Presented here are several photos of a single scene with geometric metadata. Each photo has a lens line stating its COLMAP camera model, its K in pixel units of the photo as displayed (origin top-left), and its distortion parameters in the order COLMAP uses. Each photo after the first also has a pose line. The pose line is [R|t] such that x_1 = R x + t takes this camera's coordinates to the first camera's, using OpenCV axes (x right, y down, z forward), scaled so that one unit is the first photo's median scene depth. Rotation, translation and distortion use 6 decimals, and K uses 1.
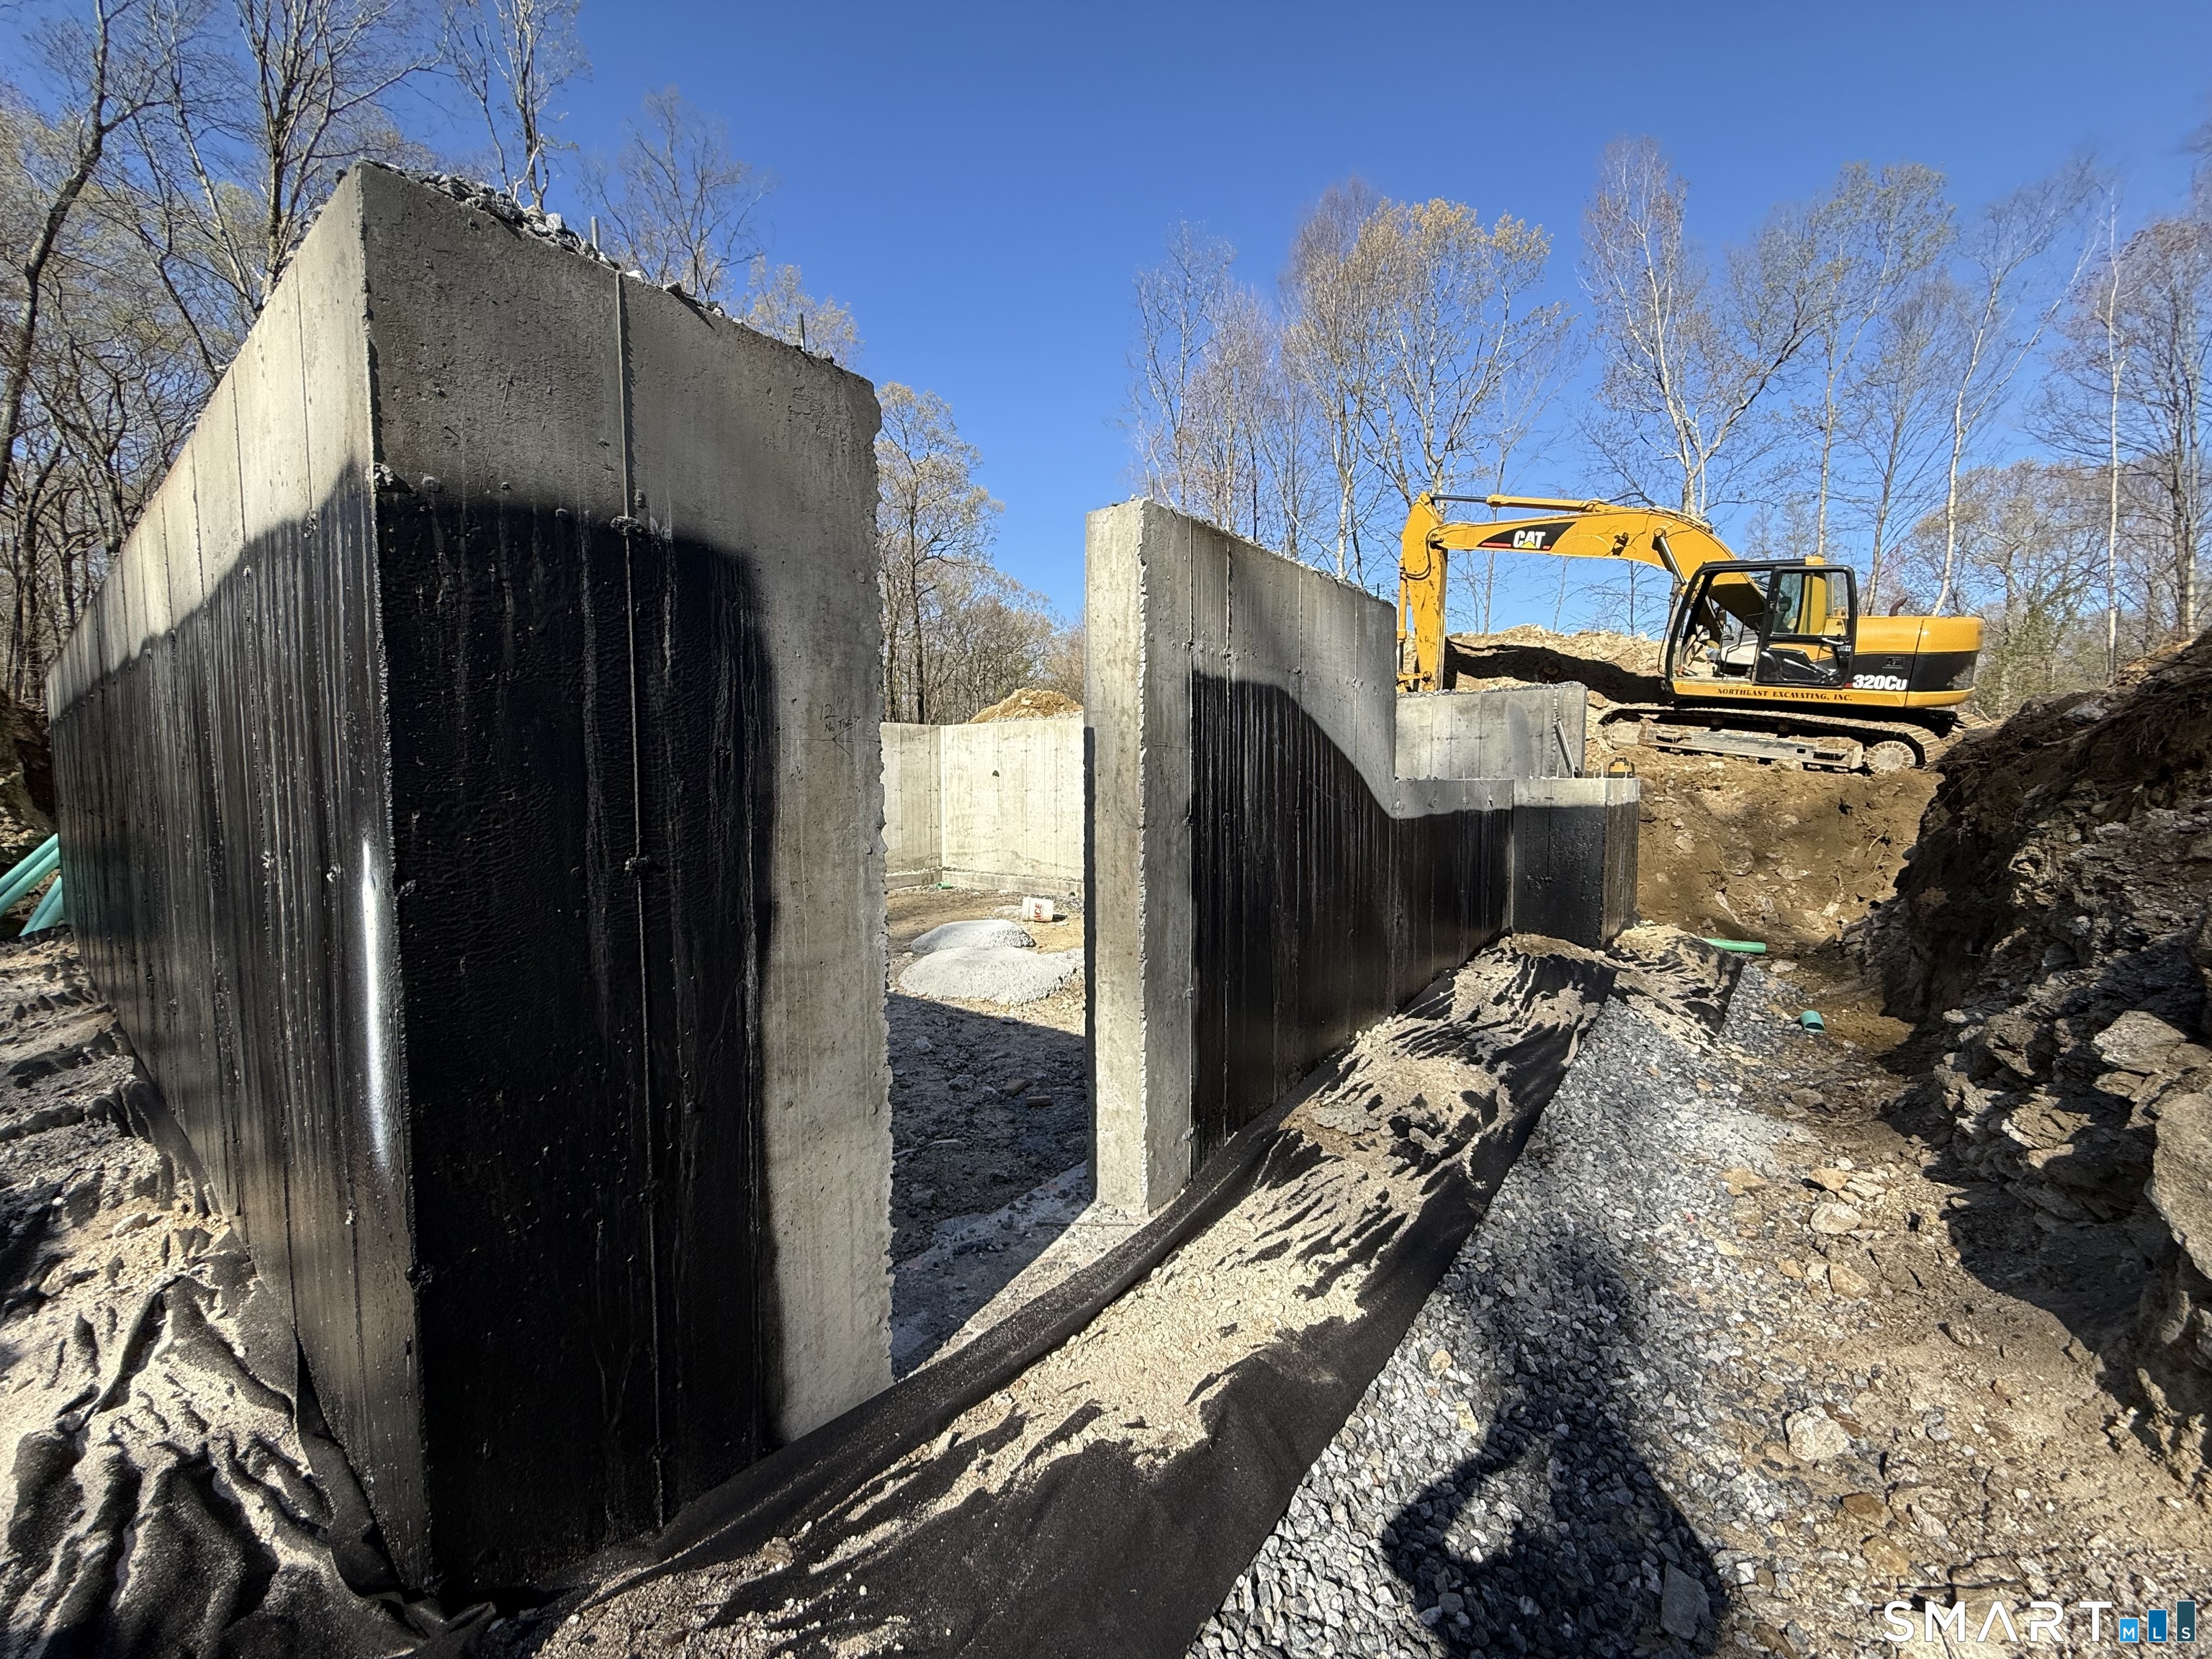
lens RADIAL K [[879.1, 0, 1118.6], [0, 879.1, 818.8], [0, 0, 1]] dist [-0.014785, 0.001830]
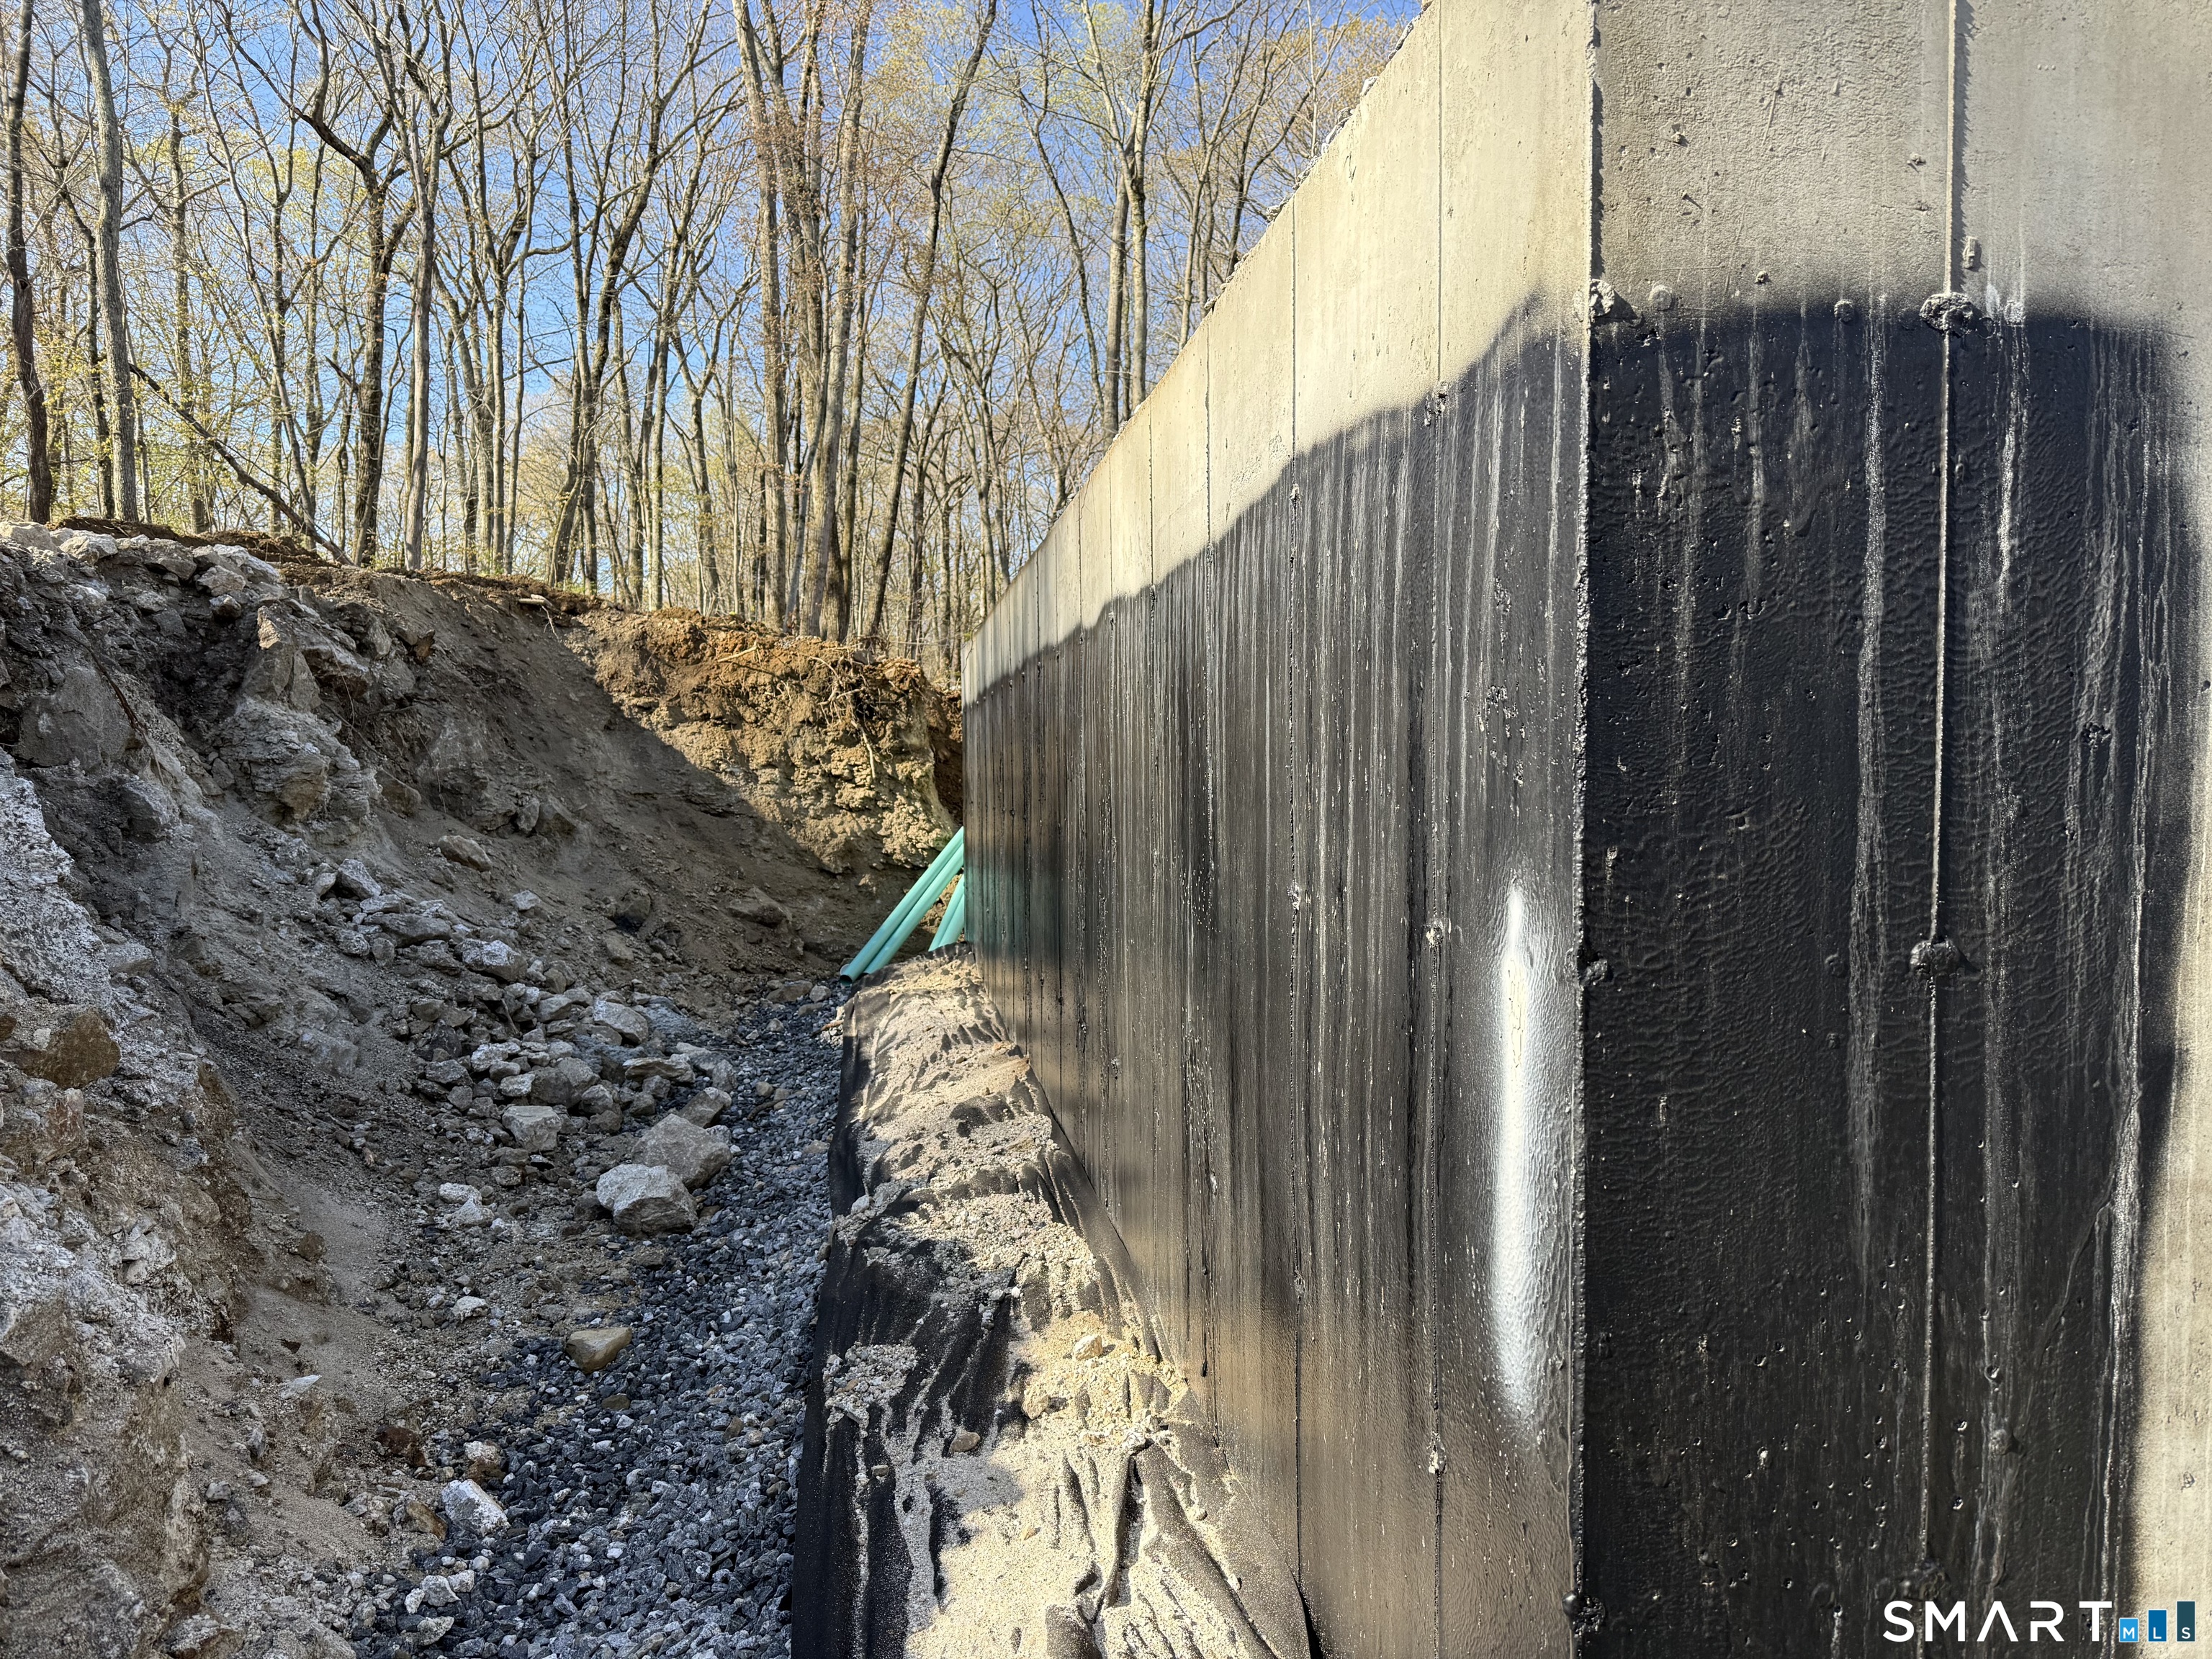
lens RADIAL K [[1556.8, 0, 1094.2], [0, 1556.8, 817.6], [0, 0, 1]] dist [0.042498, -0.052130]
pose [[0.711121, 0.020847, -0.702760, -0.223933], [-0.028929, 0.999581, 0.000379, -0.014293], [0.702474, 0.020061, 0.711426, -0.019632]]
